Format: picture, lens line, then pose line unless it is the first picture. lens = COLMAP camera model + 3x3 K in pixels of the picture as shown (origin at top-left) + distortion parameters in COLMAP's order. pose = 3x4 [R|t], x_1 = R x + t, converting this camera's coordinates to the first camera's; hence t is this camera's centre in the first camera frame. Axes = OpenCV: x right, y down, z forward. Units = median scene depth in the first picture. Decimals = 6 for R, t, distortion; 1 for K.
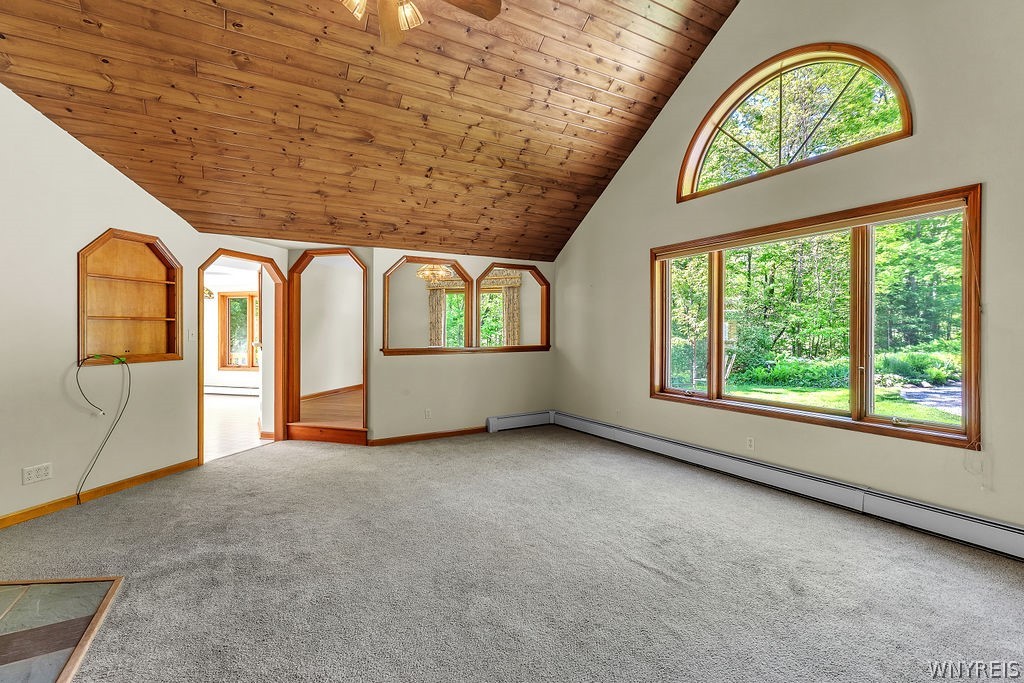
lens RADIAL K [[482.8, 0, 506.2], [0, 482.8, 335.8], [0, 0, 1]] dist [0.010438, -0.002666]
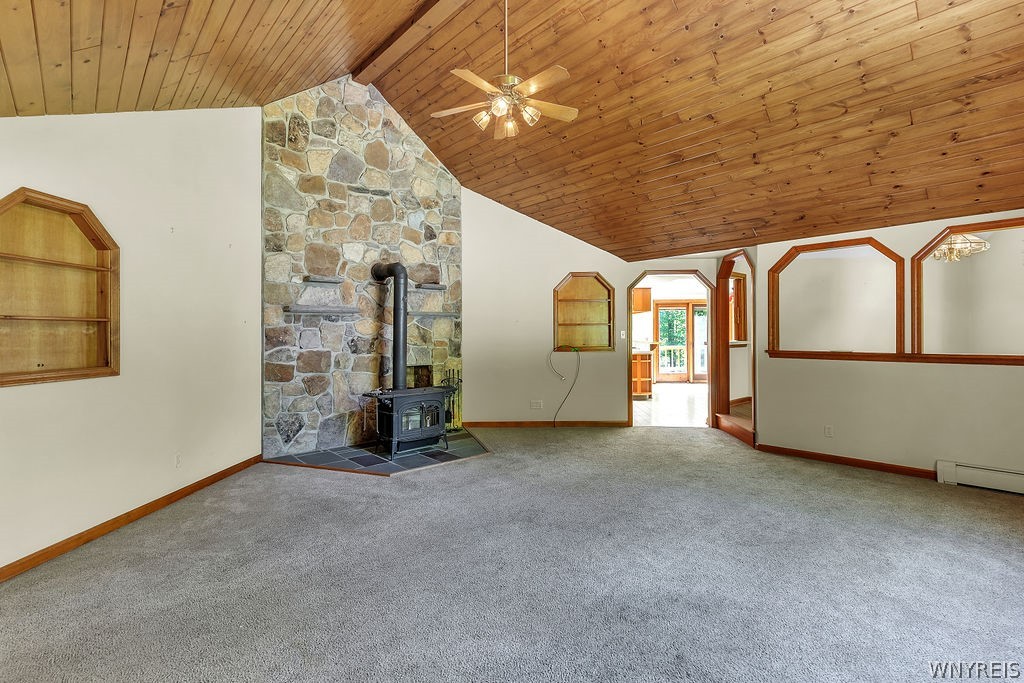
lens RADIAL K [[482.8, 0, 502.8], [0, 482.8, 333.7], [0, 0, 1]] dist [0.010438, -0.002666]
pose [[0.190060, 0.002868, -0.981768, 0.722369], [-0.005849, 0.999981, 0.001789, -0.004784], [0.981755, 0.005402, 0.190074, 0.390062]]
